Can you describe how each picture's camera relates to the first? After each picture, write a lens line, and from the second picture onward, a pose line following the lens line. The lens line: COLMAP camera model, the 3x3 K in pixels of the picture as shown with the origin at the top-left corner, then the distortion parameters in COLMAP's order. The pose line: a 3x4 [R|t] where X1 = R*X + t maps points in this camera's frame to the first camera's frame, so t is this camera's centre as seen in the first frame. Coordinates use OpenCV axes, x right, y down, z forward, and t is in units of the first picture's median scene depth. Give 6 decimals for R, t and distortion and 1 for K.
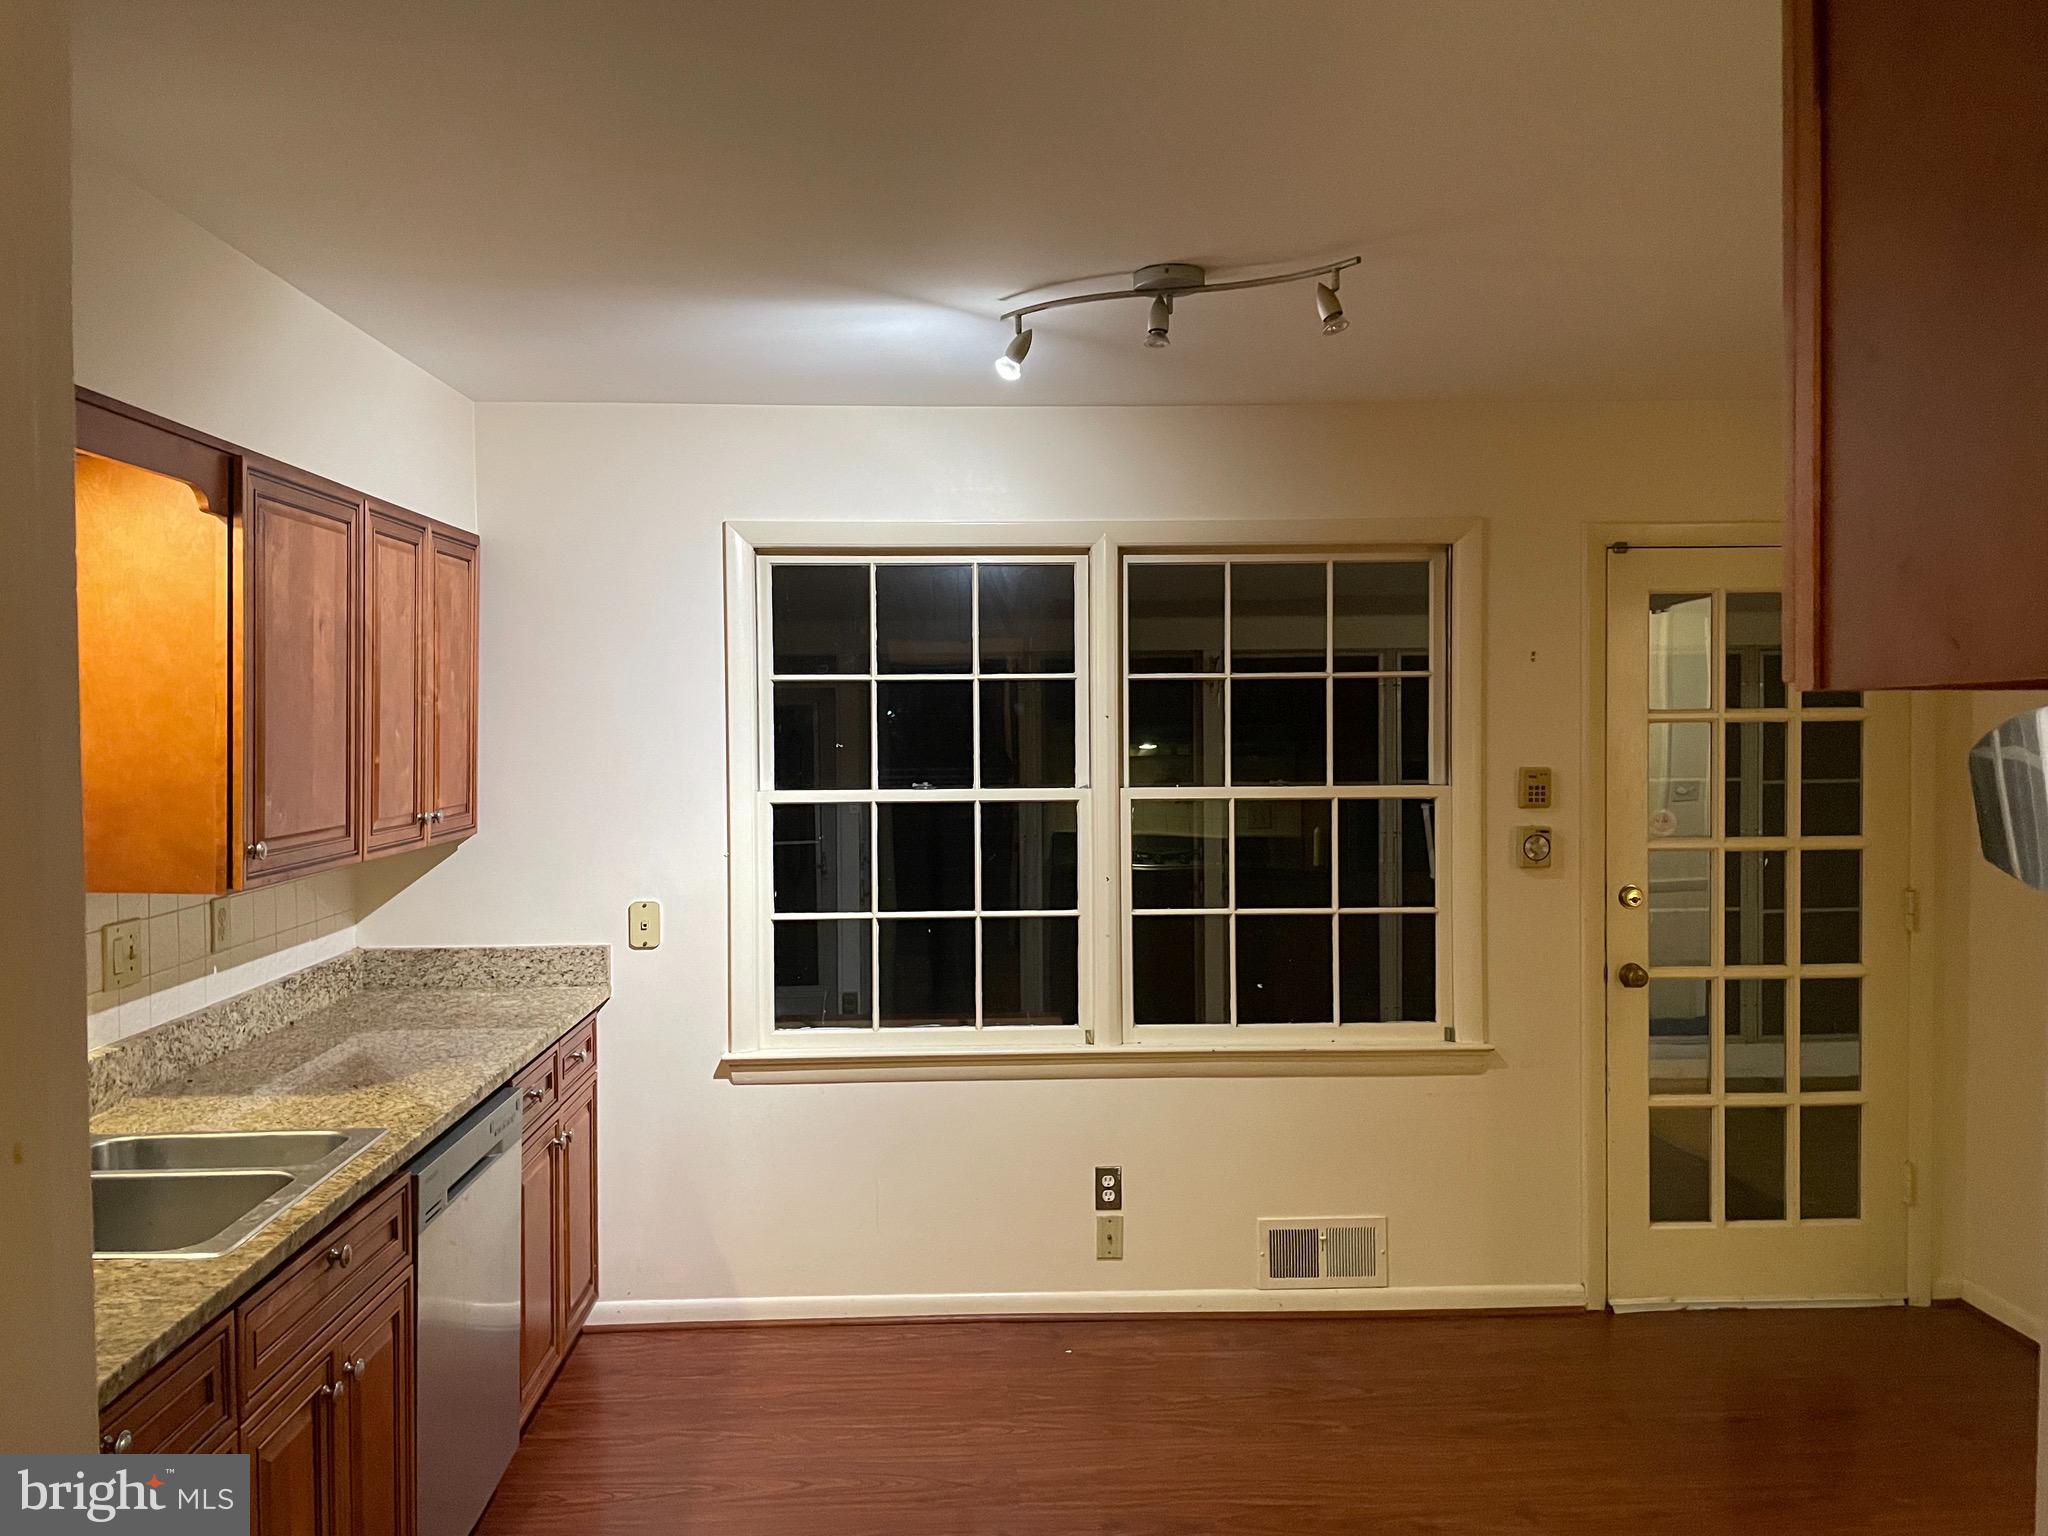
lens RADIAL K [[1554.9, 0, 1024.0], [0, 1554.9, 768.0], [0, 0, 1]] dist [0.059877, 0.000205]
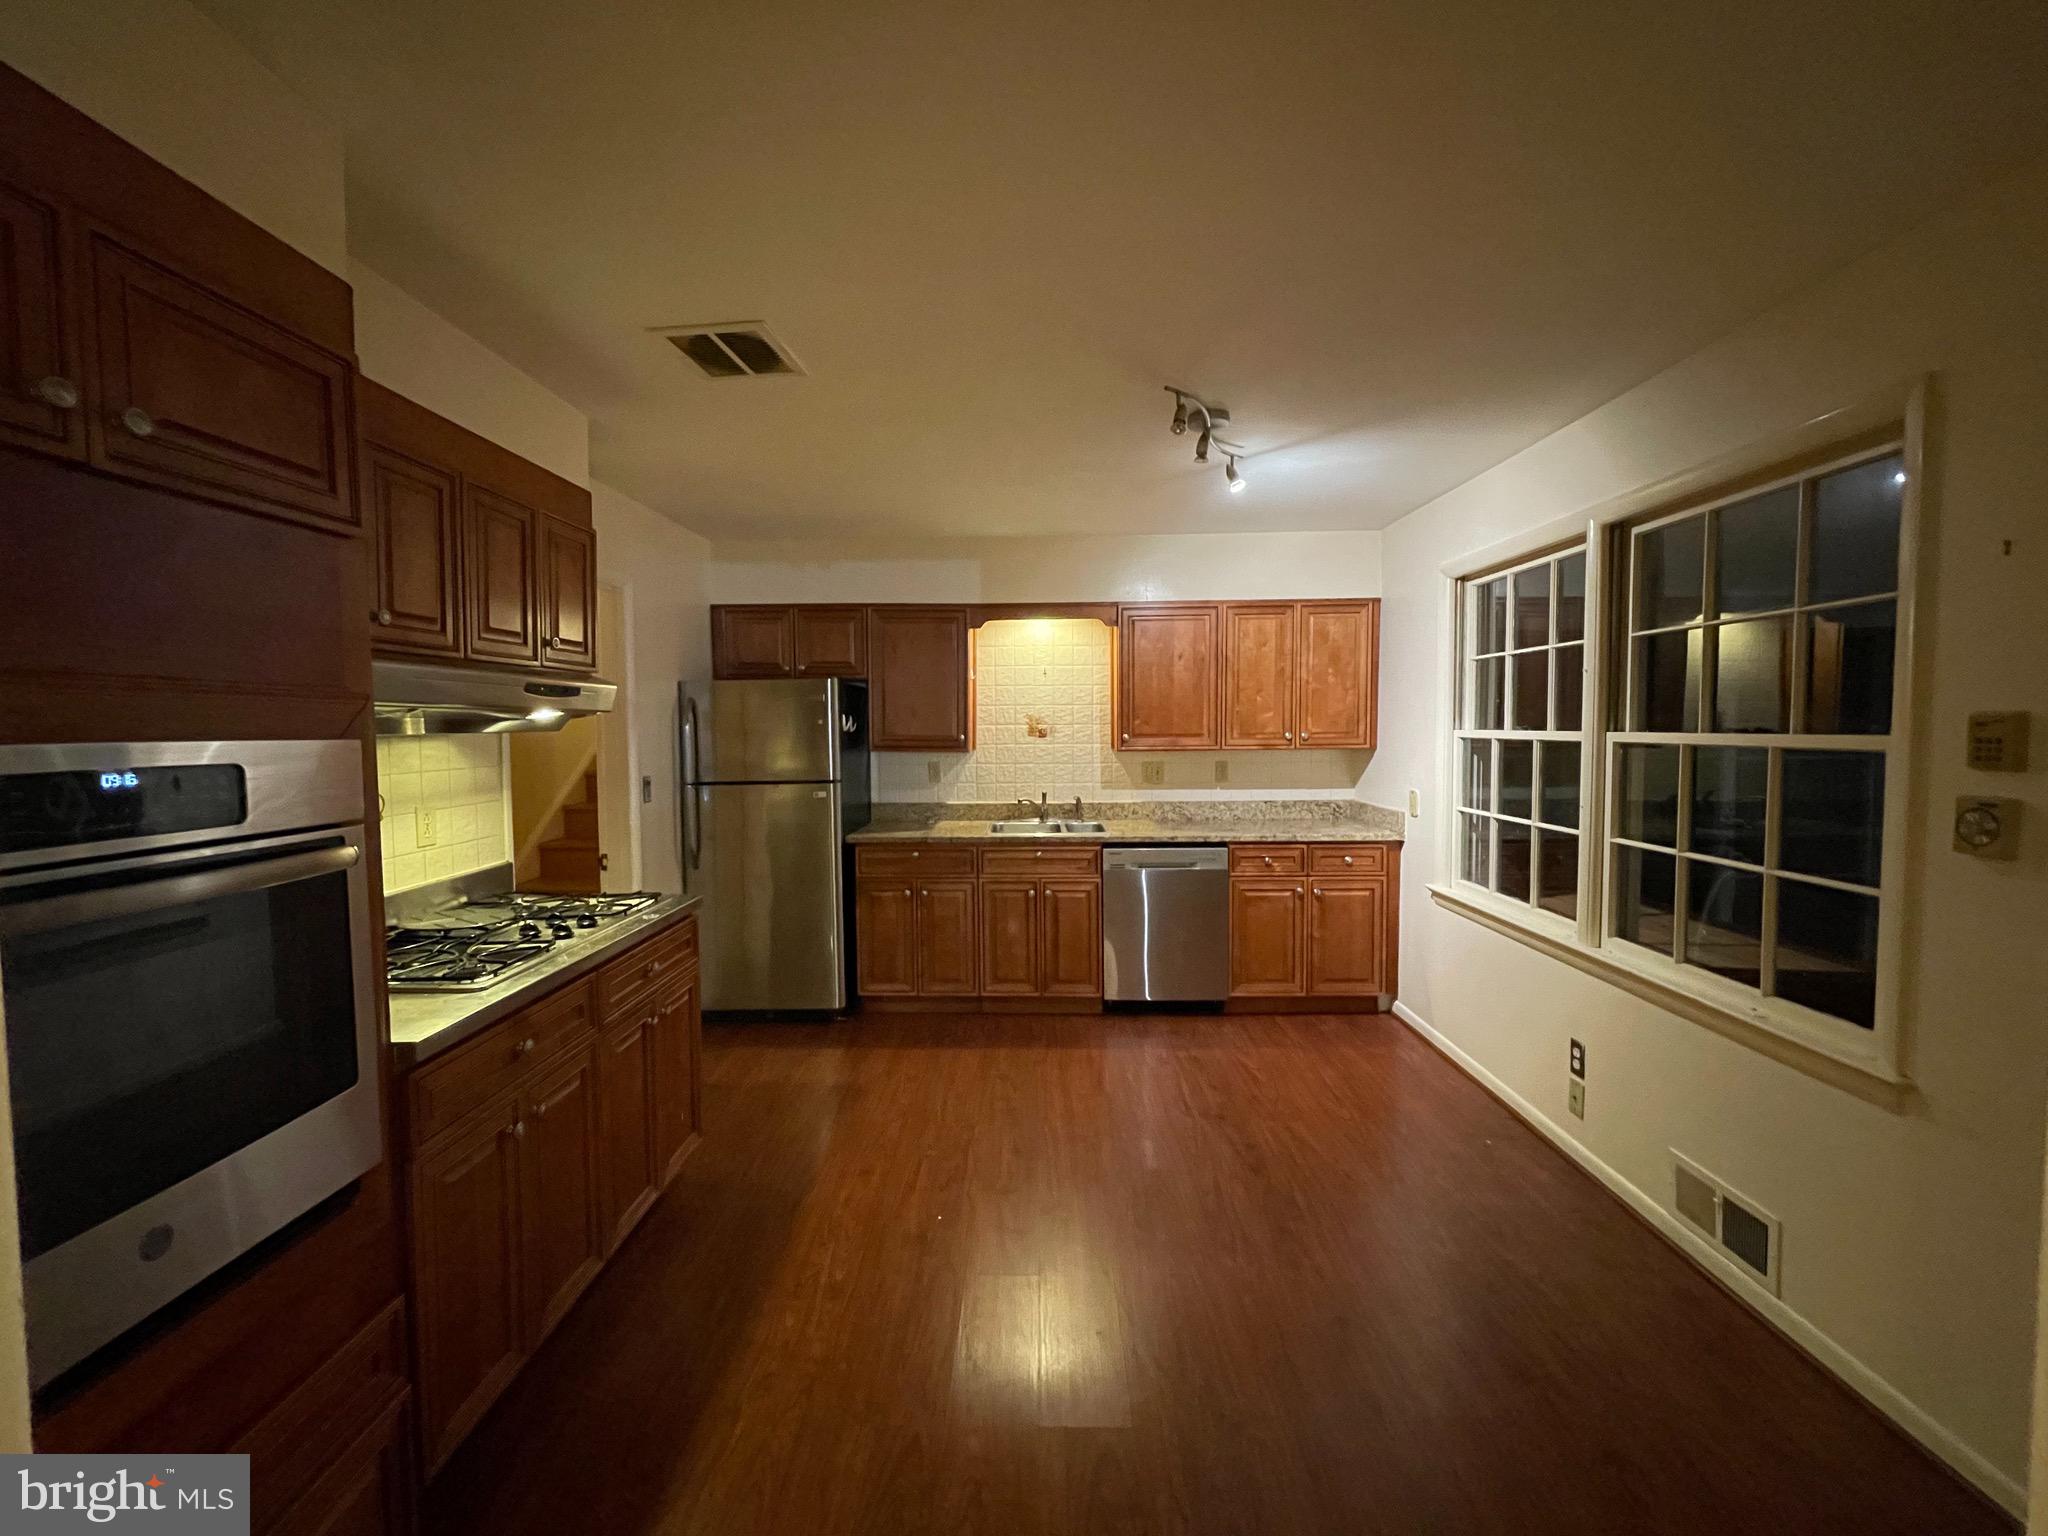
lens RADIAL K [[819.4, 0, 1024.0], [0, 819.4, 768.0], [0, 0, 1]] dist [0.000013, 0.000002]
pose [[-0.062301, 0.059403, -0.996288, 0.708599], [-0.014391, 0.998070, 0.060409, 0.008796], [0.997954, 0.018101, -0.061326, 0.601635]]
